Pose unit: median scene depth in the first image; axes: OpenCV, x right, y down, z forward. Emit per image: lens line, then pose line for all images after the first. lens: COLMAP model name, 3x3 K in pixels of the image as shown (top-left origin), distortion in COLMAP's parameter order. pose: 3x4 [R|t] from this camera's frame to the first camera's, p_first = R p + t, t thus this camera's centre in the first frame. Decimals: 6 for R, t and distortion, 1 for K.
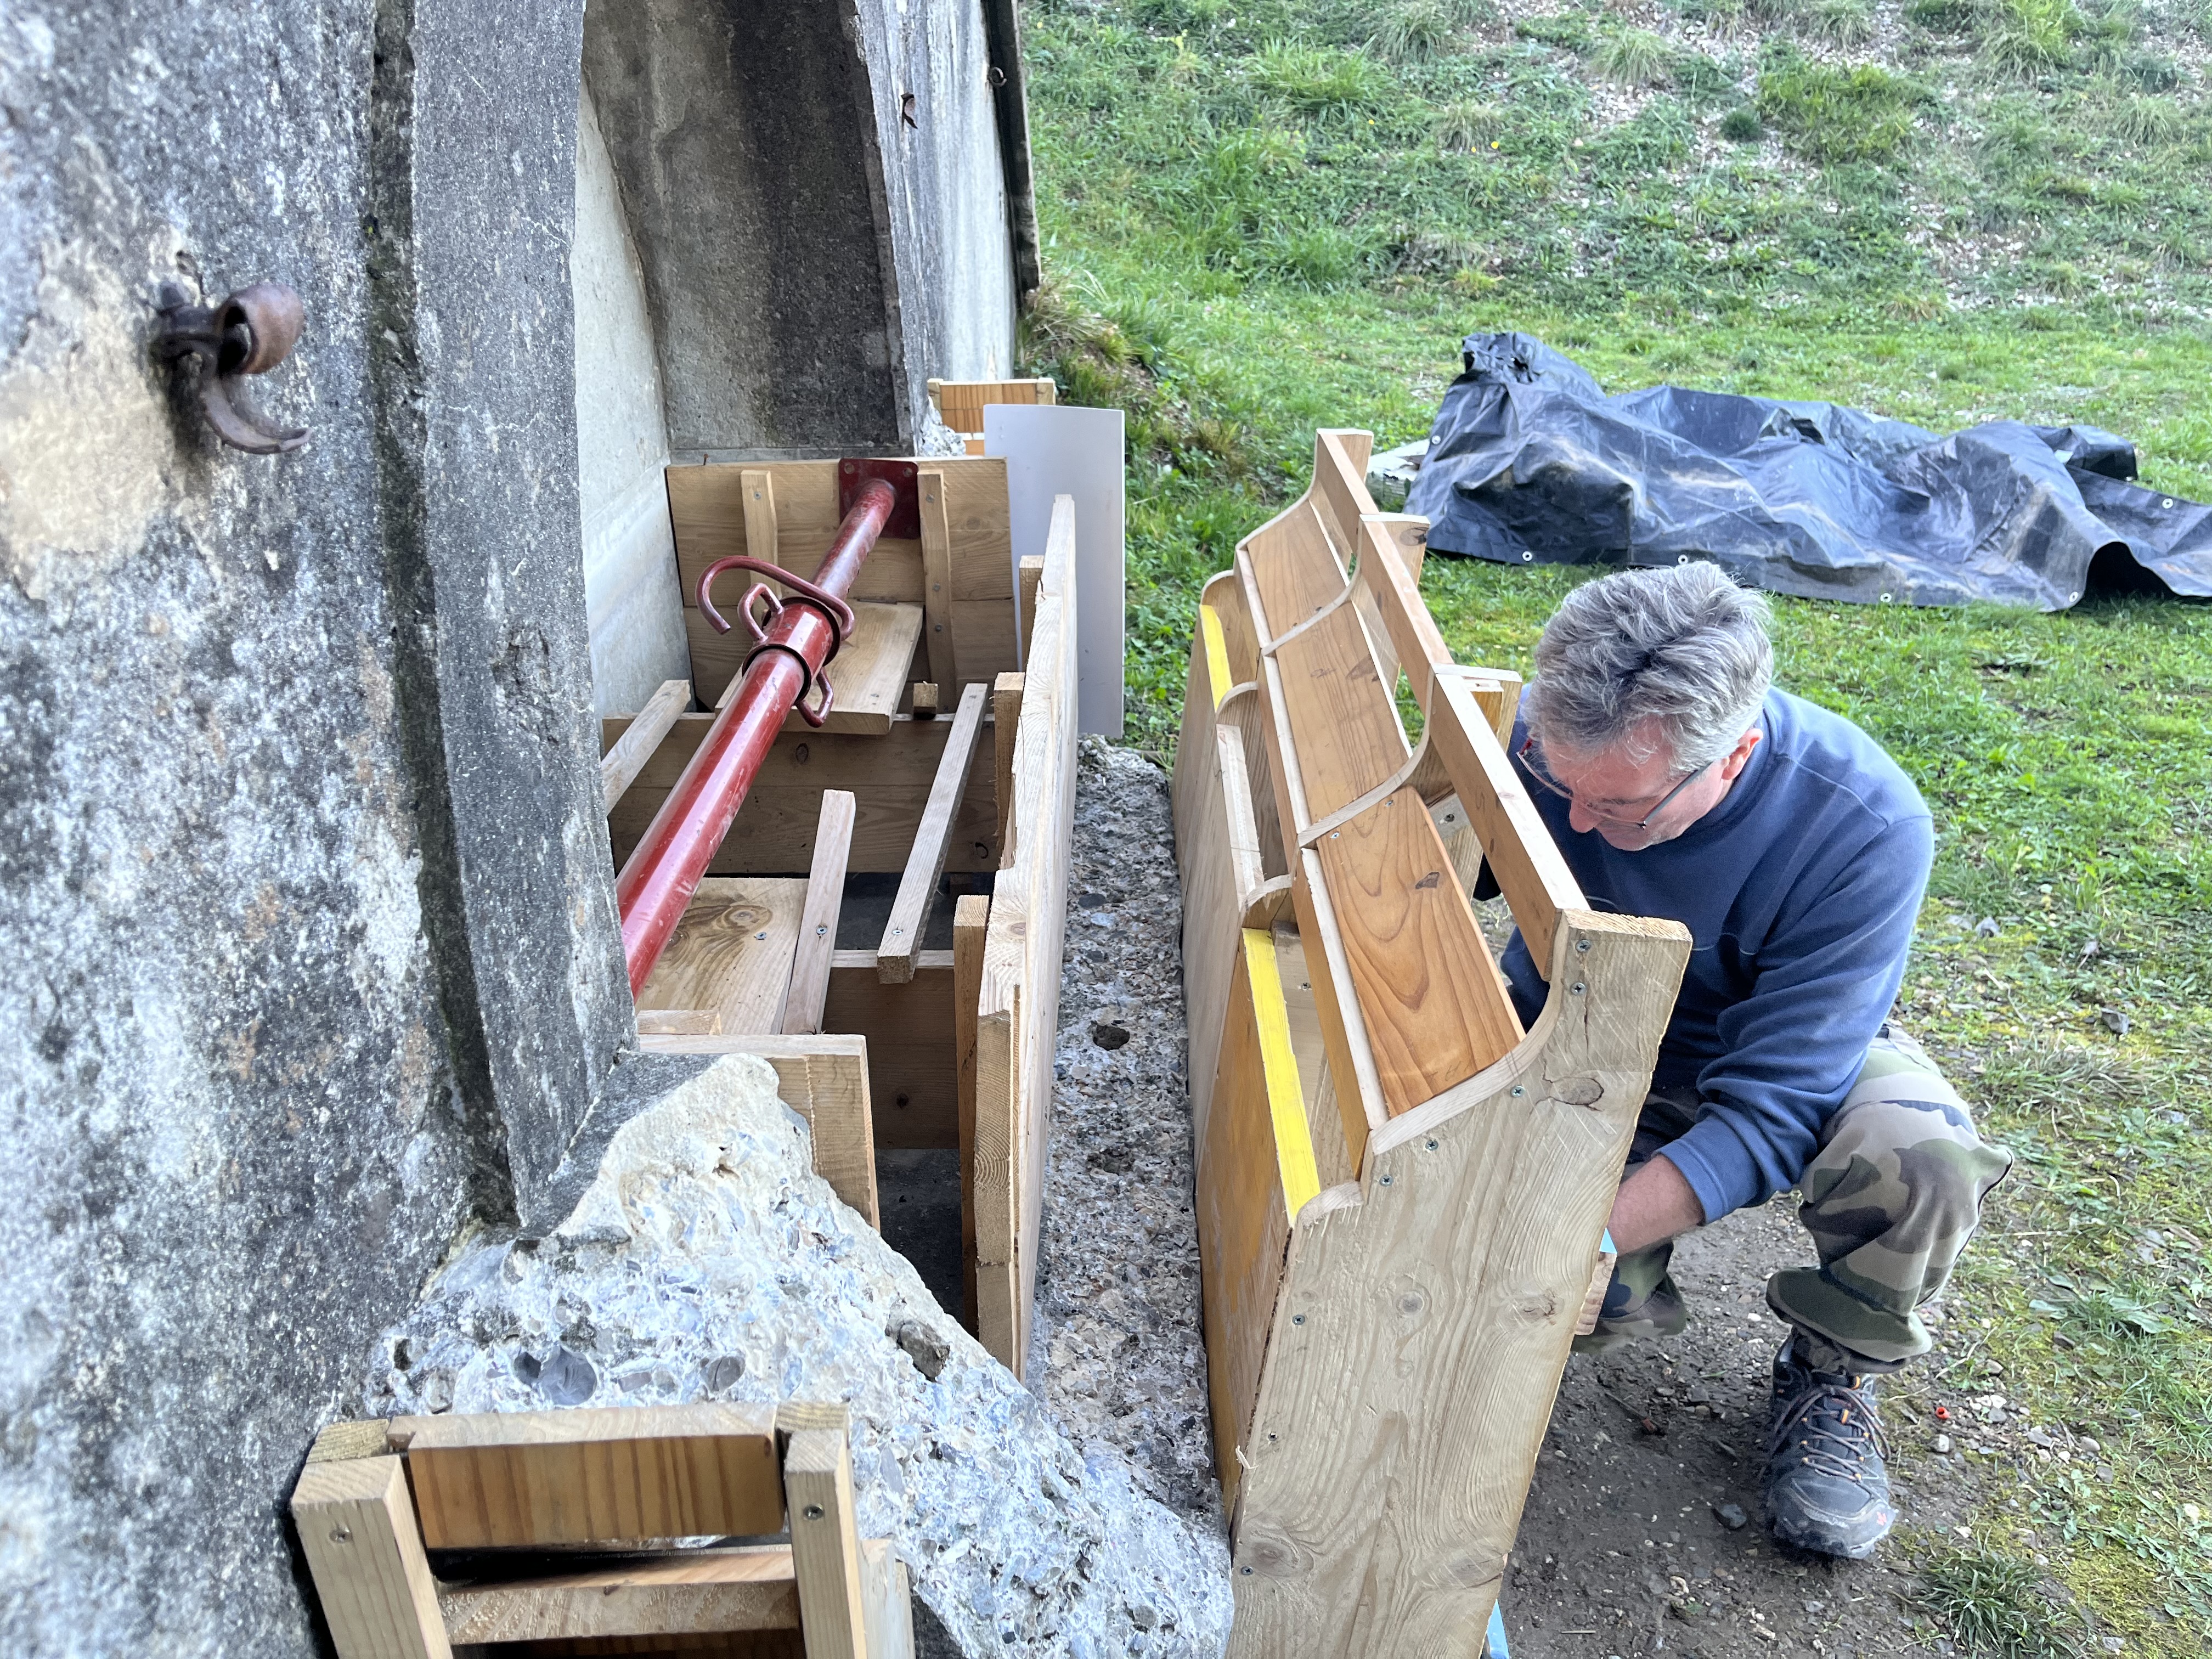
lens RADIAL K [[1684.0, 0, 1106.0], [0, 1684.0, 829.5], [0, 0, 1]] dist [0.026953, -0.005376]
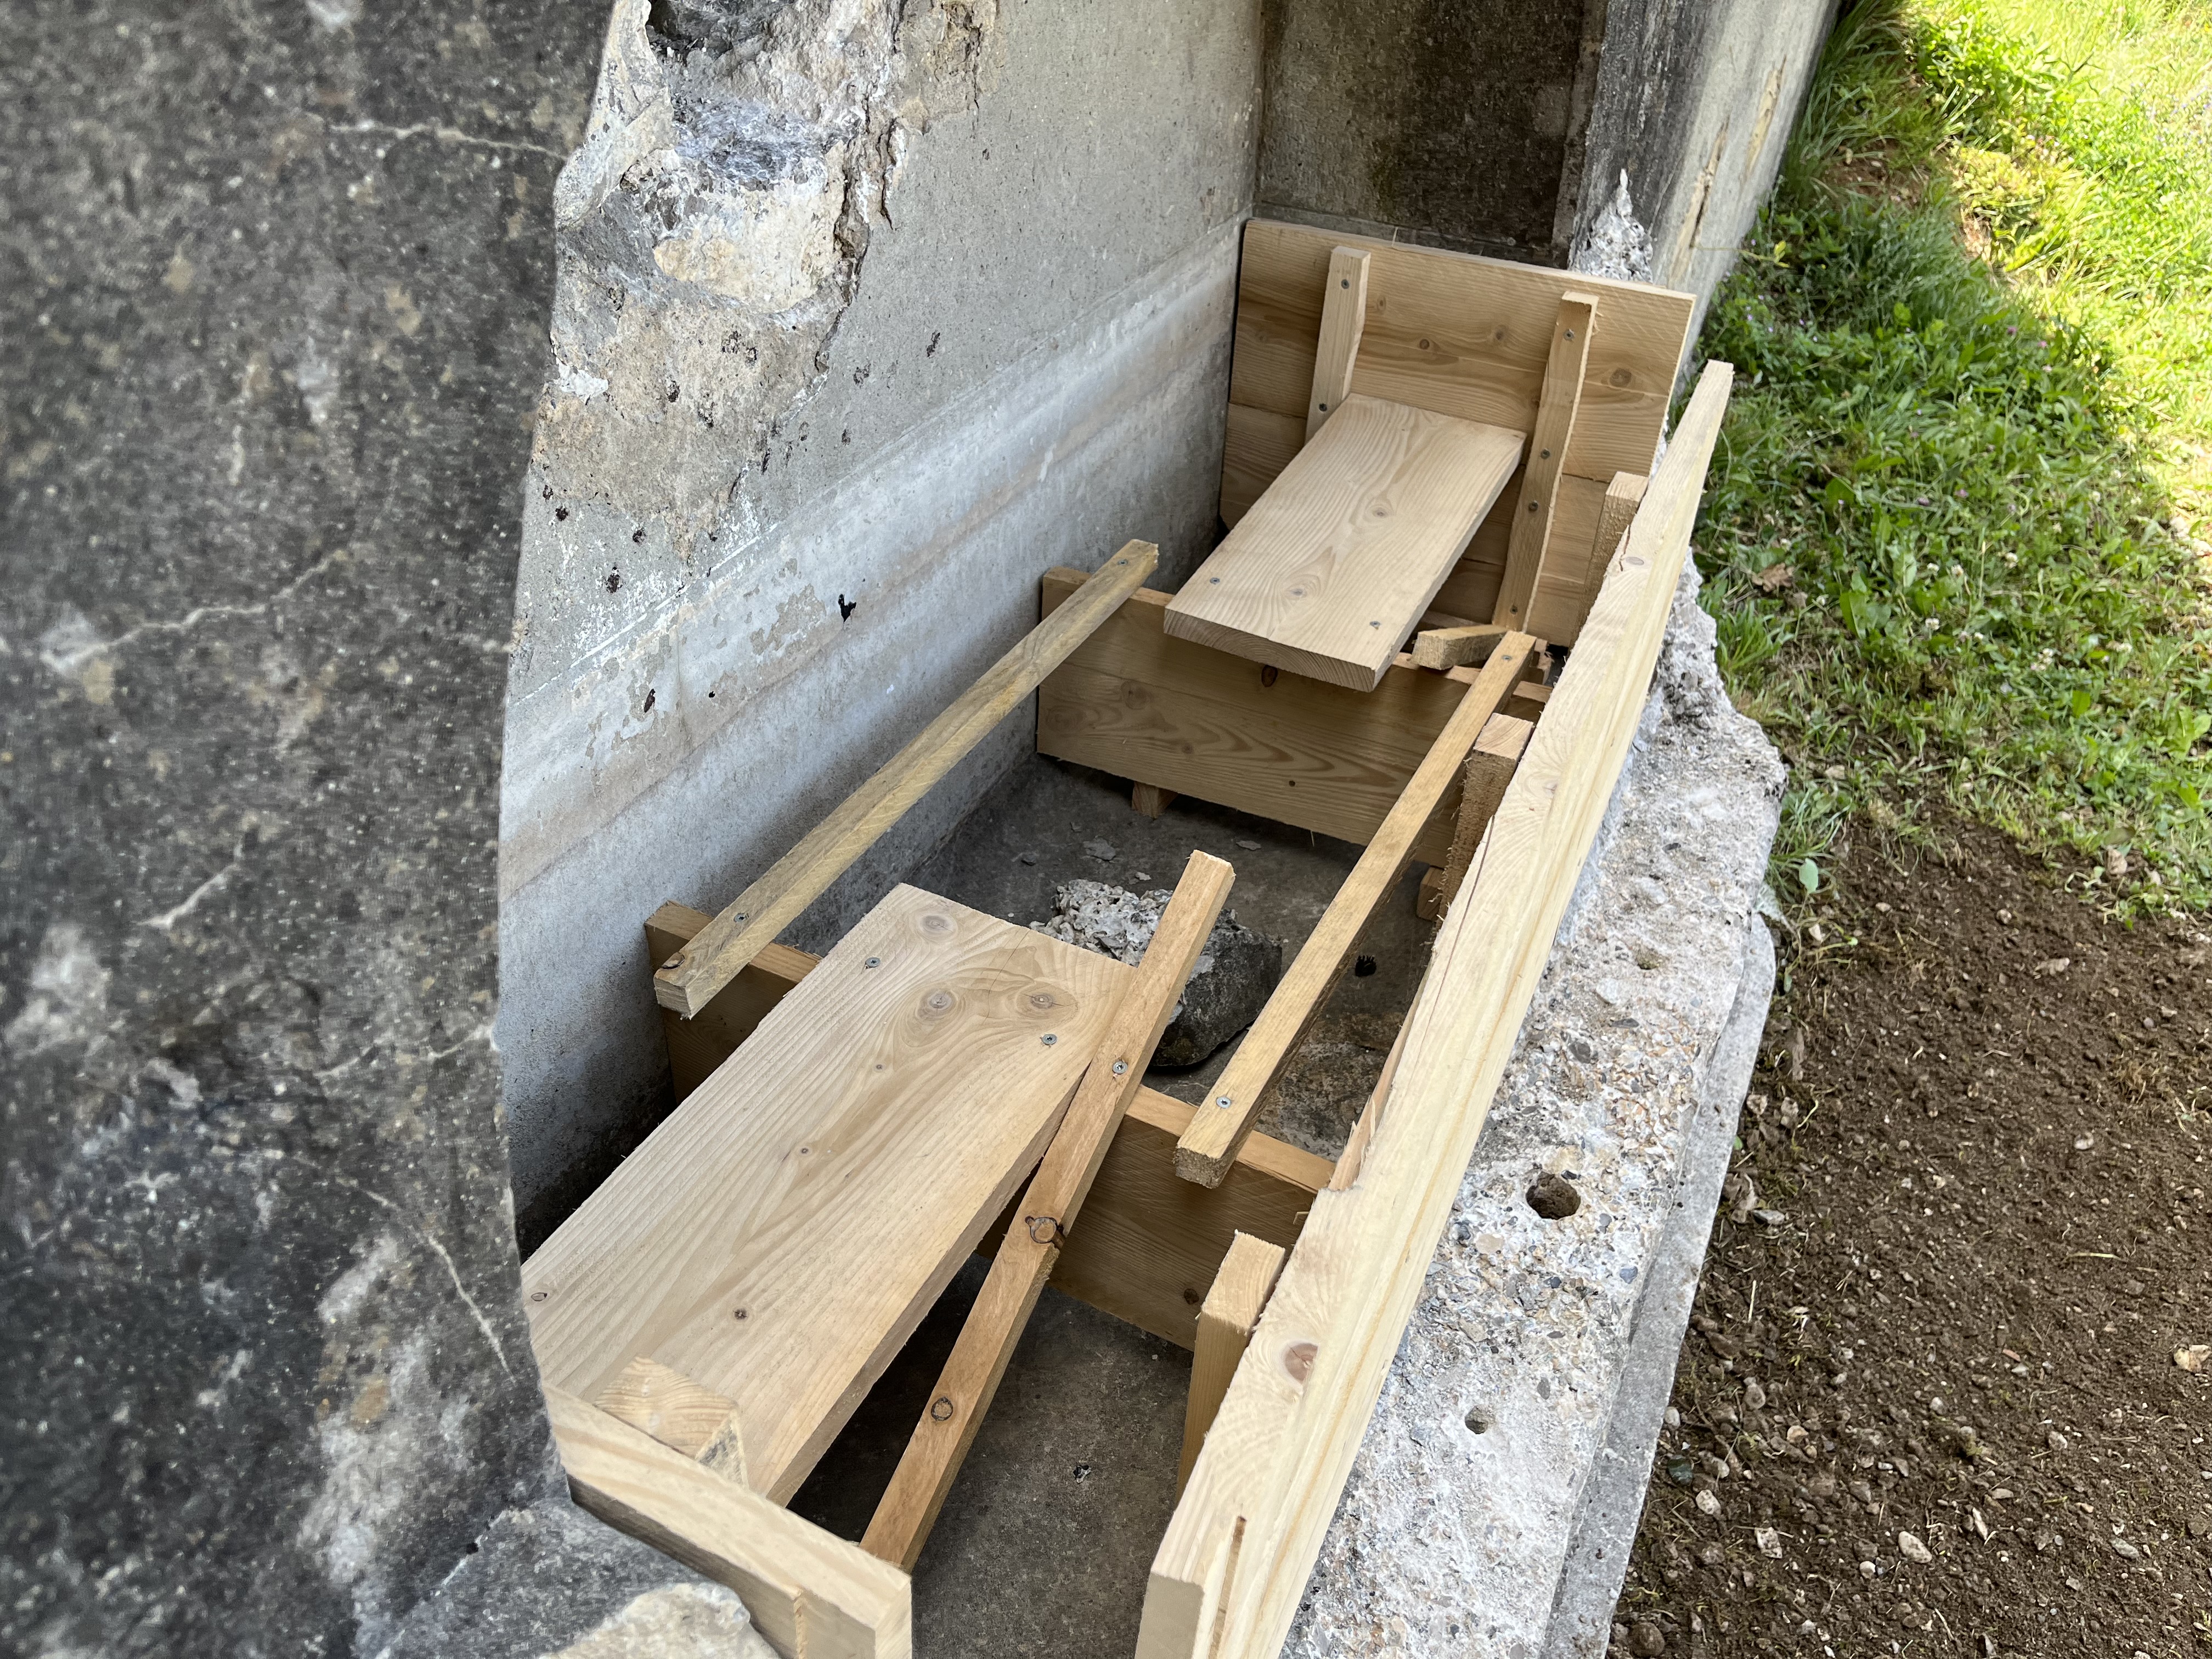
lens RADIAL K [[1684.0, 0, 1106.0], [0, 1684.0, 829.5], [0, 0, 1]] dist [0.026953, -0.005376]
pose [[0.899753, 0.297475, -0.319301, 0.012621], [-0.228716, 0.944575, 0.235513, -0.126378], [0.371663, -0.138875, 0.917922, 0.239682]]
